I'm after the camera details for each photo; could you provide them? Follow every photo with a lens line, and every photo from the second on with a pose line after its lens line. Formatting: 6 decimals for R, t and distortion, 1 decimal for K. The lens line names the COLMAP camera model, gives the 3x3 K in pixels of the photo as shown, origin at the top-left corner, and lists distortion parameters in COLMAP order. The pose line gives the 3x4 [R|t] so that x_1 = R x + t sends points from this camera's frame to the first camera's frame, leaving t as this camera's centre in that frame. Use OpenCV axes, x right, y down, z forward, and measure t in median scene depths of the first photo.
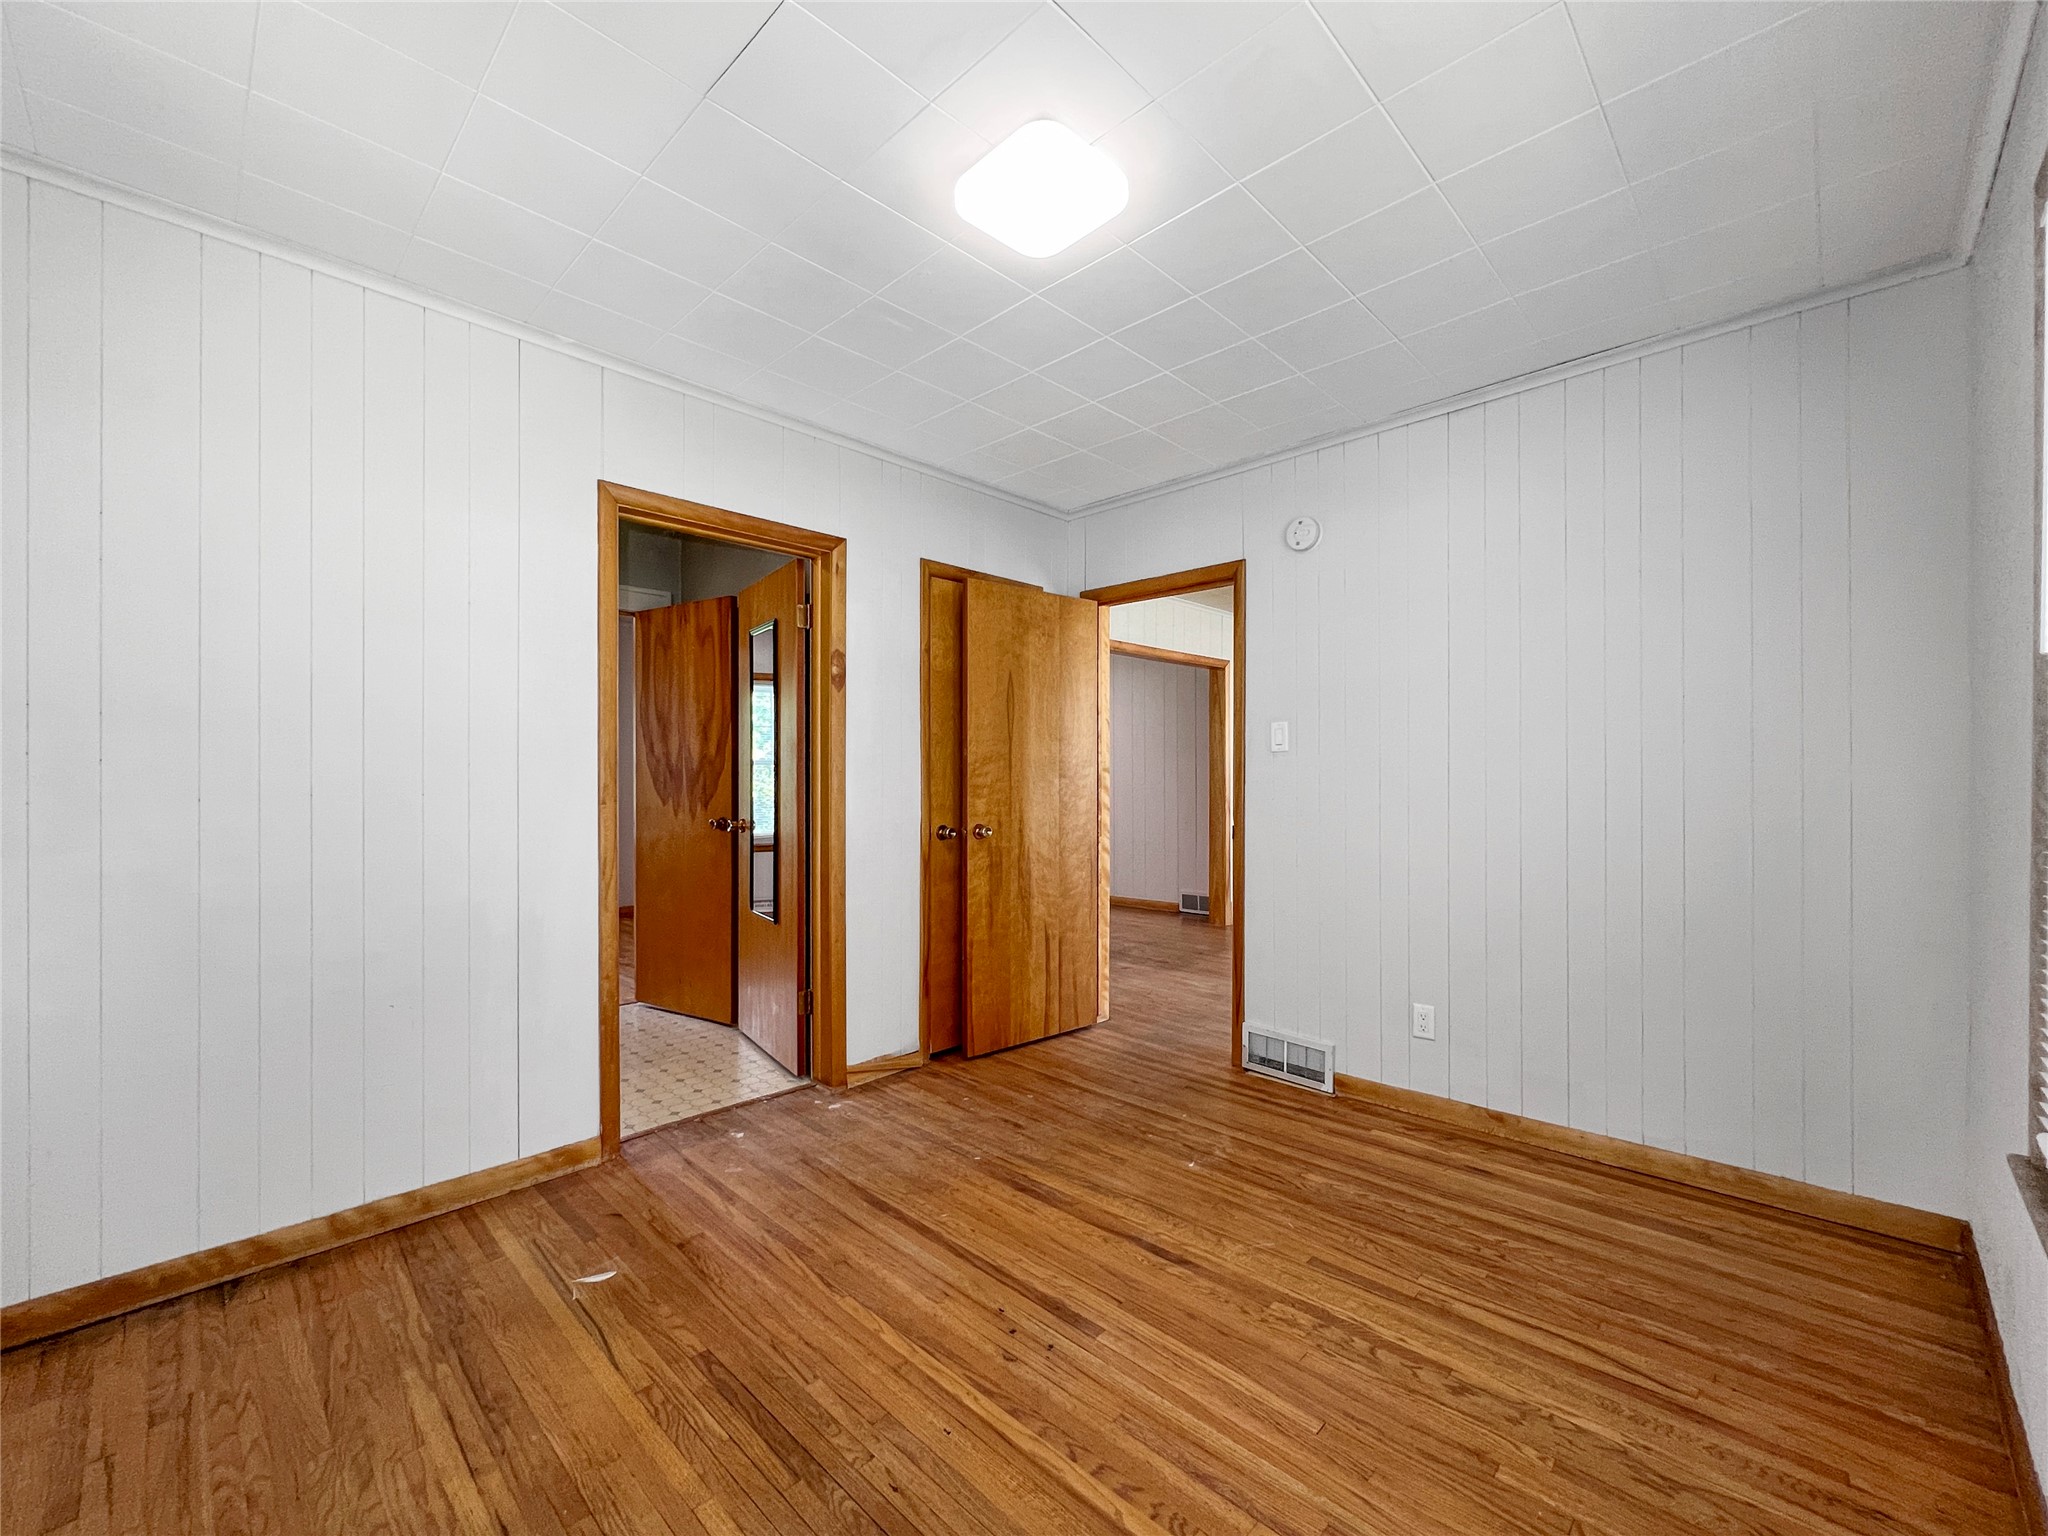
lens RADIAL K [[828.0, 0, 1022.8], [0, 828.0, 775.3], [0, 0, 1]] dist [-0.002034, -0.000401]
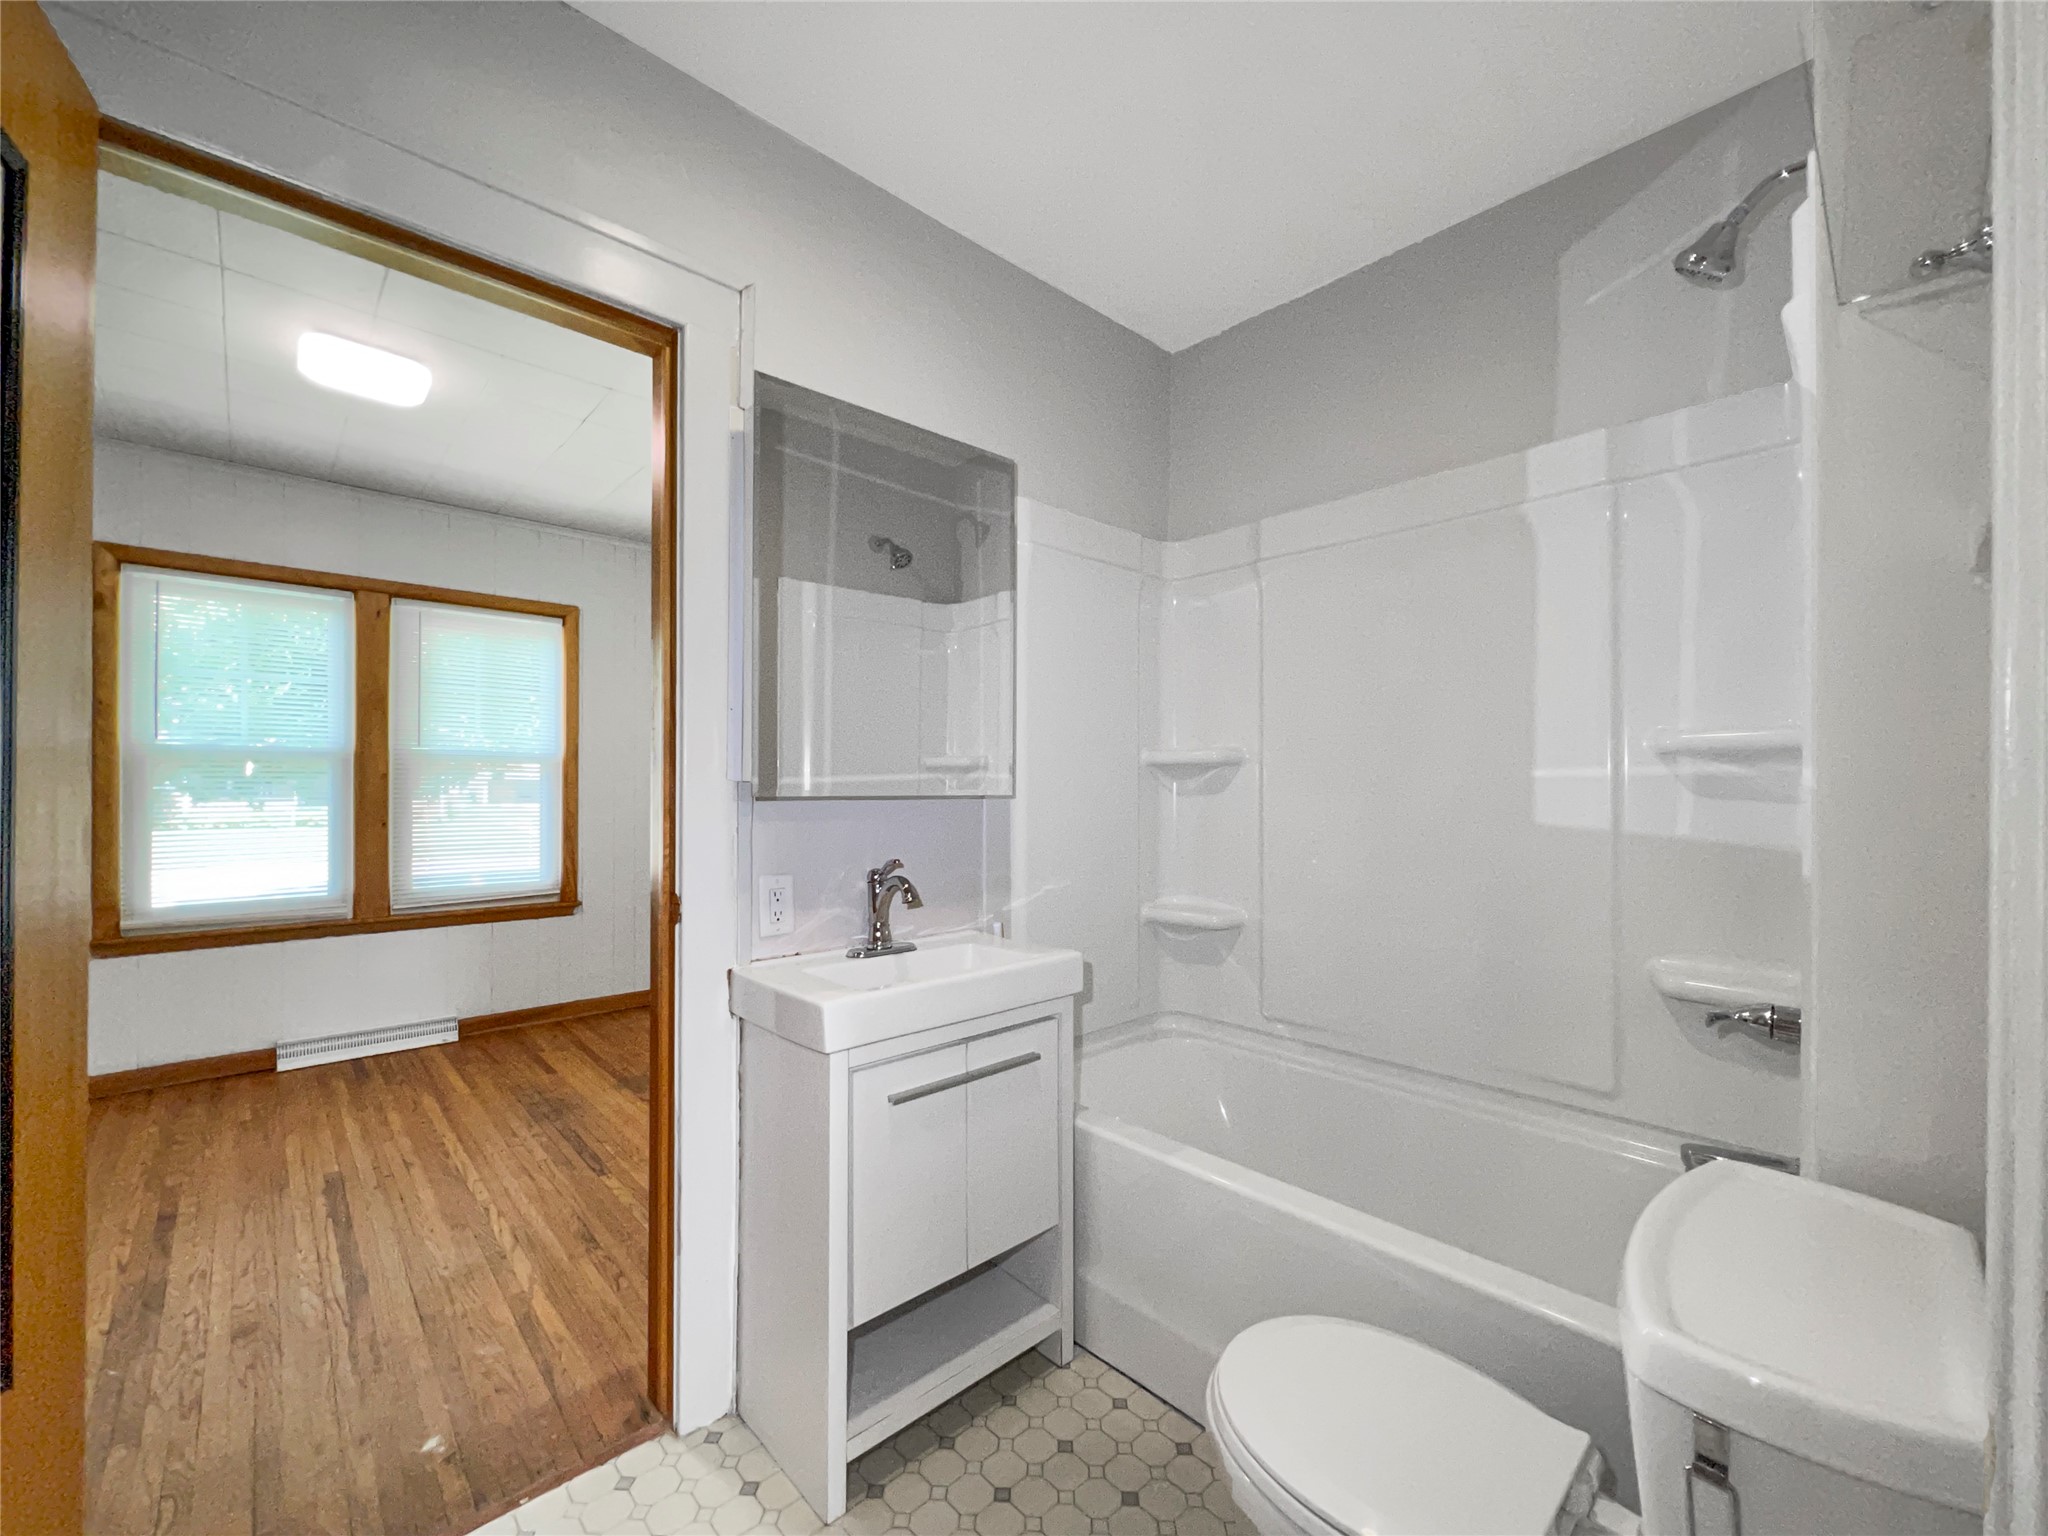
lens RADIAL K [[828.0, 0, 1040.3], [0, 828.0, 786.5], [0, 0, 1]] dist [-0.002034, -0.000401]
pose [[-0.999215, -0.004752, 0.039331, -1.033854], [-0.004610, 0.999983, 0.003689, -0.007062], [-0.039348, 0.003505, -0.999219, 2.066337]]
